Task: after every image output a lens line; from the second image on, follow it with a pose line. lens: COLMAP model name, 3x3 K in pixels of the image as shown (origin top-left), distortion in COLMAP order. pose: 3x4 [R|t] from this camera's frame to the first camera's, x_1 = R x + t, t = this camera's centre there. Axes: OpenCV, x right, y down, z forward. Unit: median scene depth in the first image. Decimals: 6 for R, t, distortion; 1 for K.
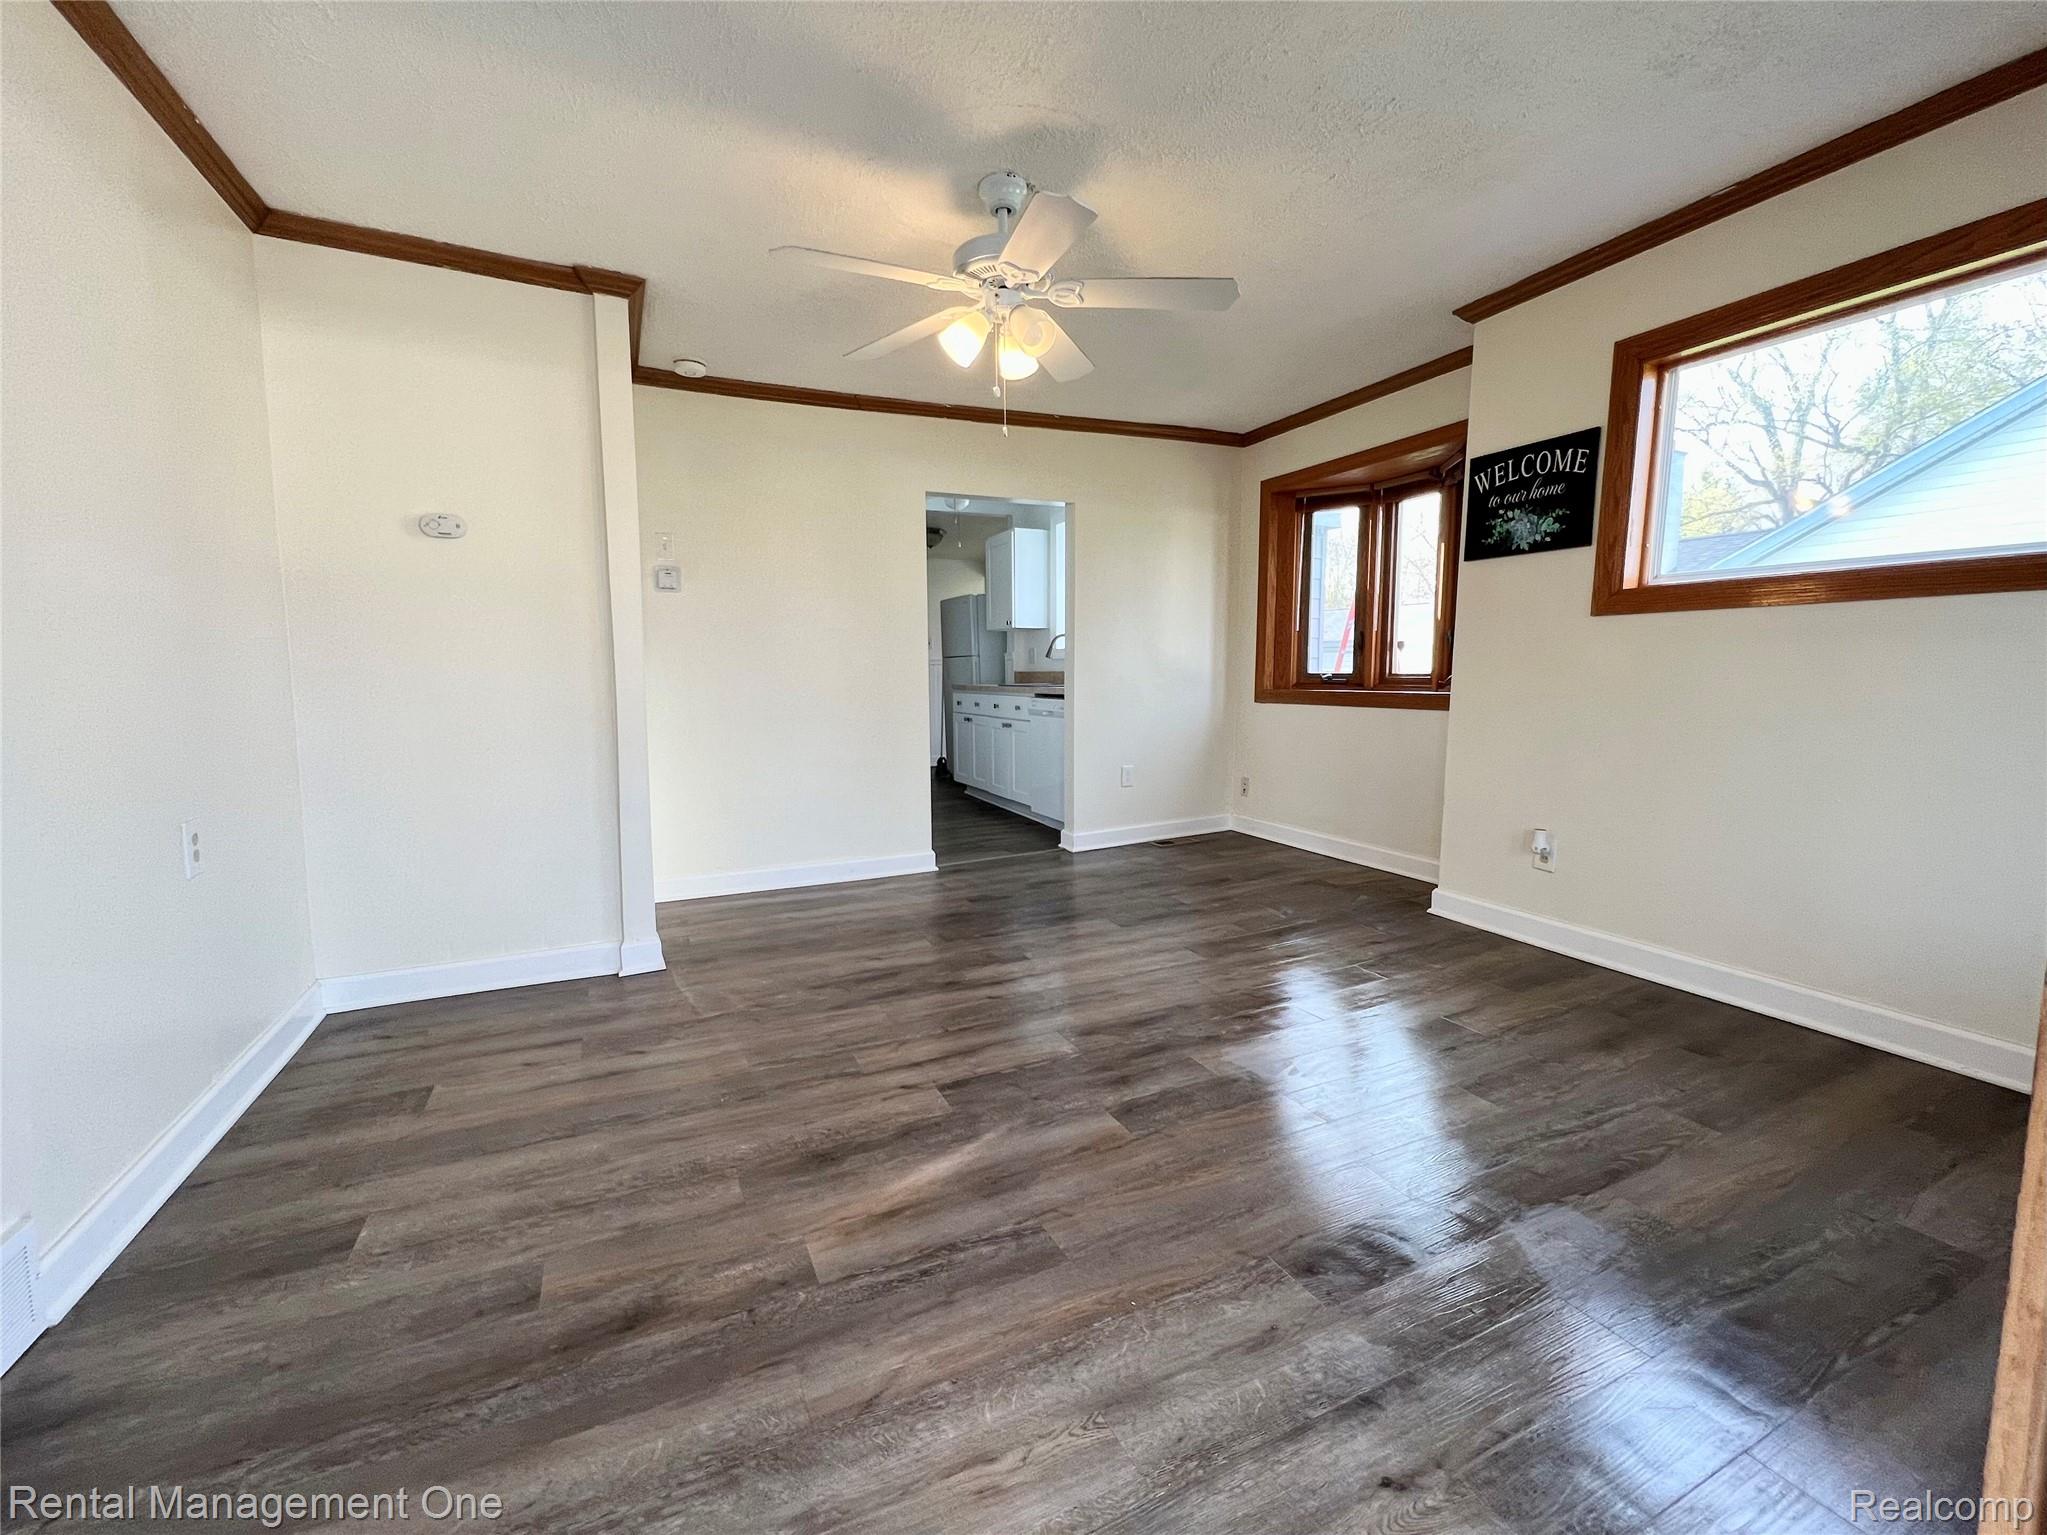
lens RADIAL K [[826.4, 0, 1026.2], [0, 826.4, 763.5], [0, 0, 1]] dist [-0.000498, 0.000164]
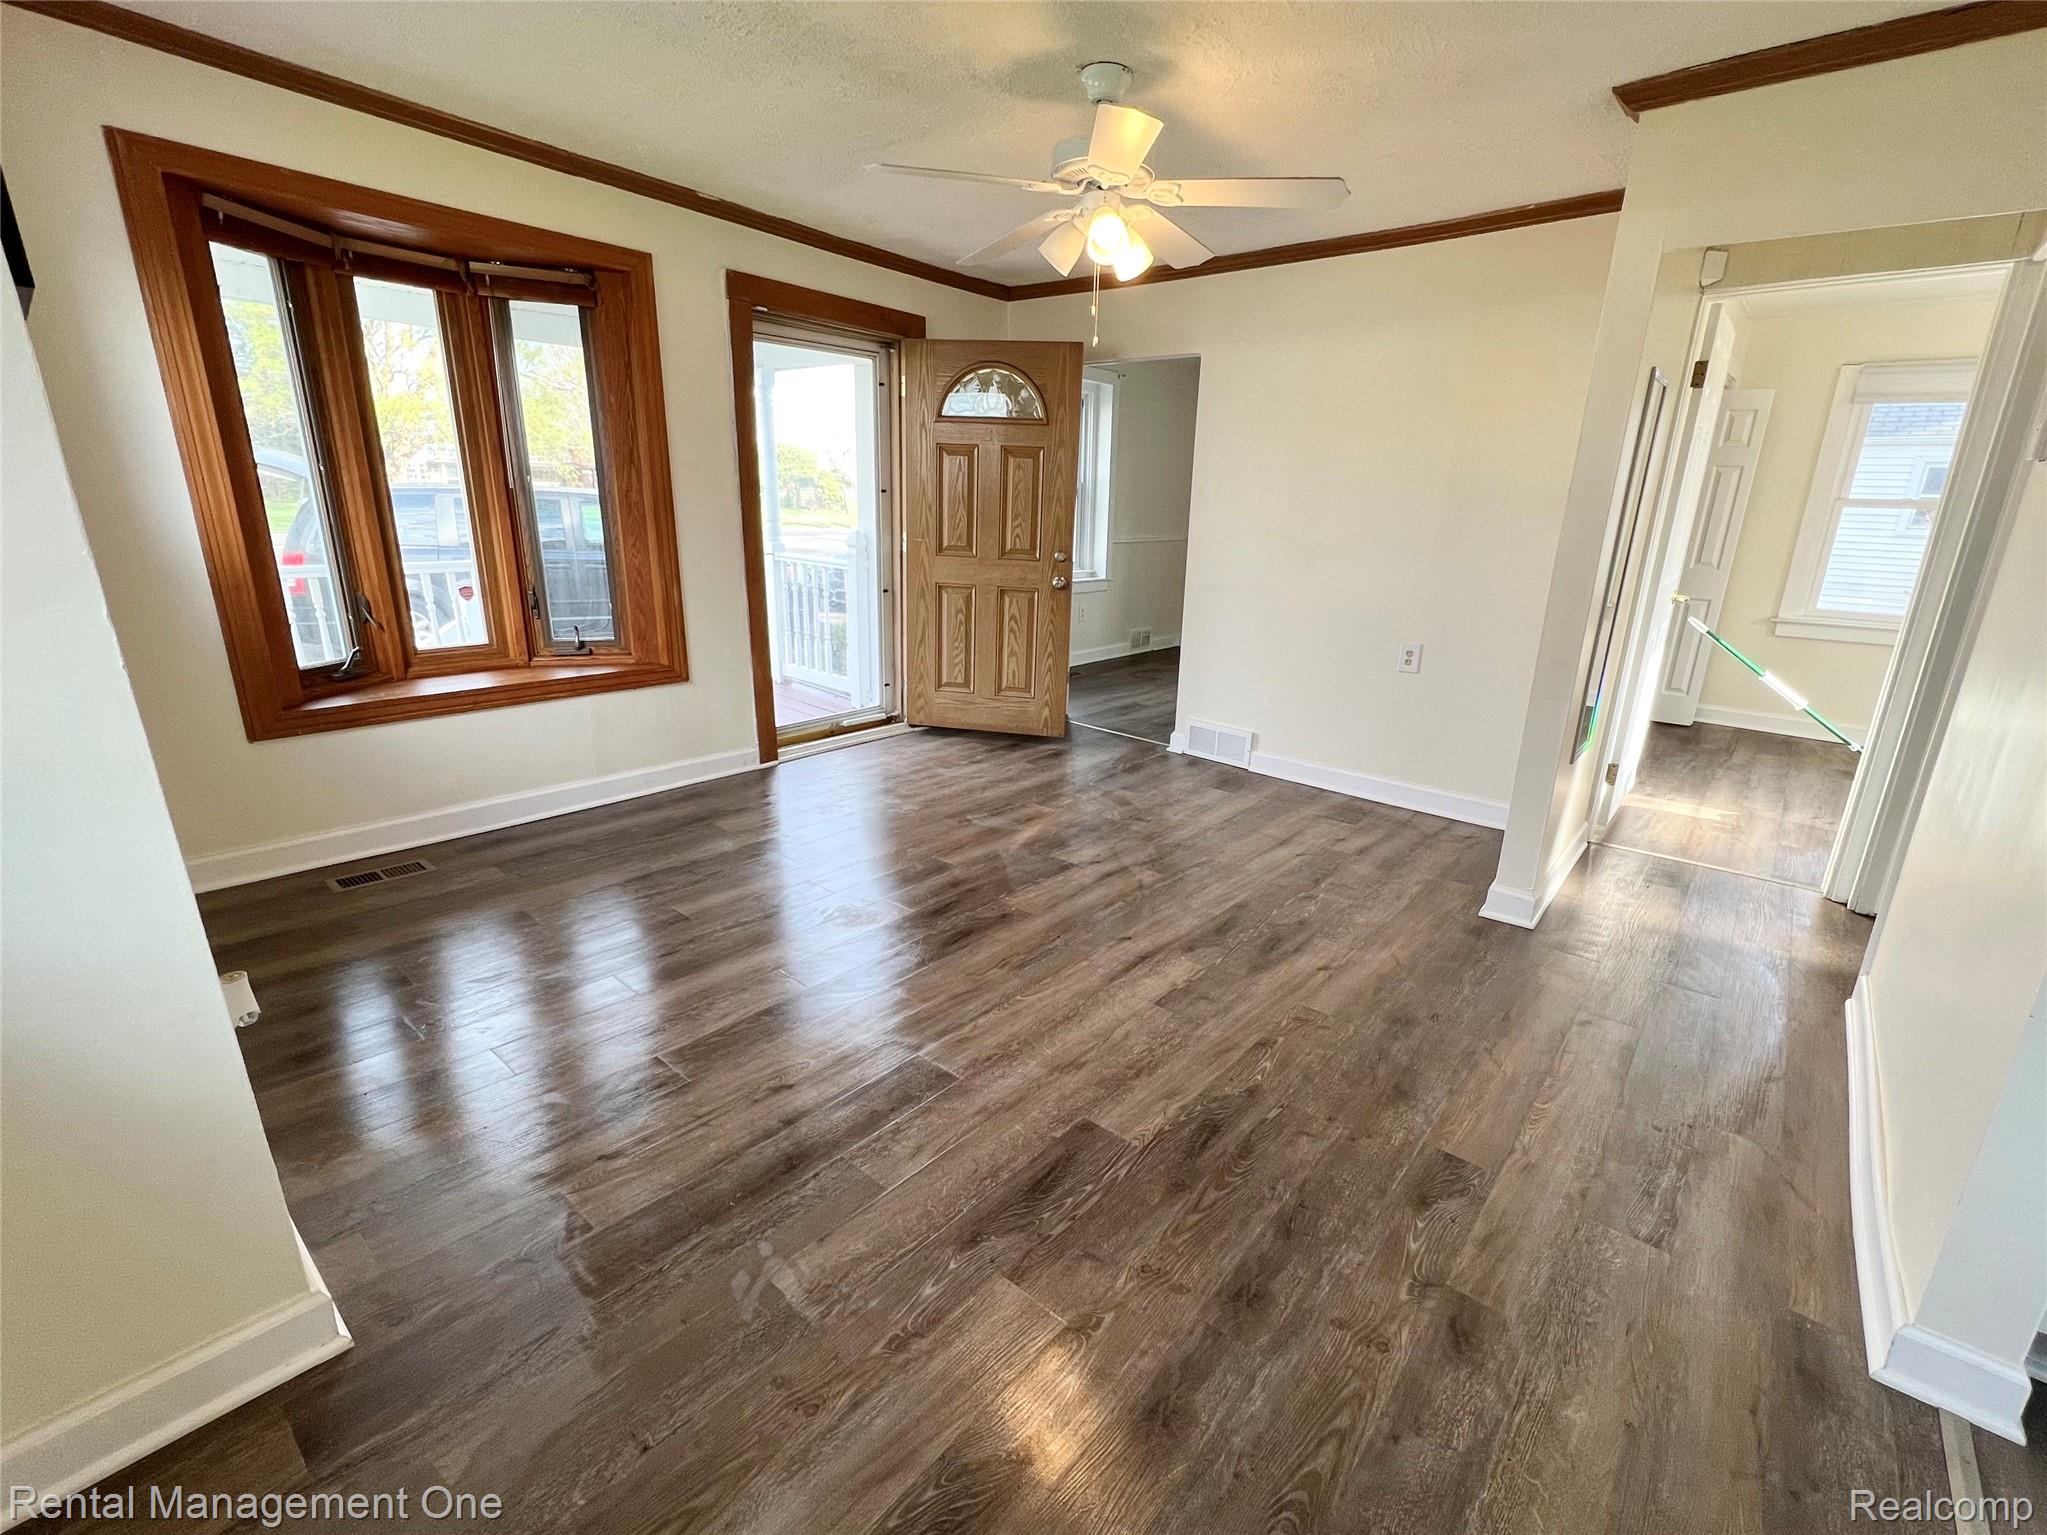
lens RADIAL K [[909.8, 0, 1034.3], [0, 909.8, 776.7], [0, 0, 1]] dist [0.001456, 0.000019]
pose [[-0.913587, 0.097692, -0.394734, 0.574371], [-0.069414, 0.919001, 0.388097, -0.360632], [0.400675, 0.381960, -0.832806, 2.258297]]
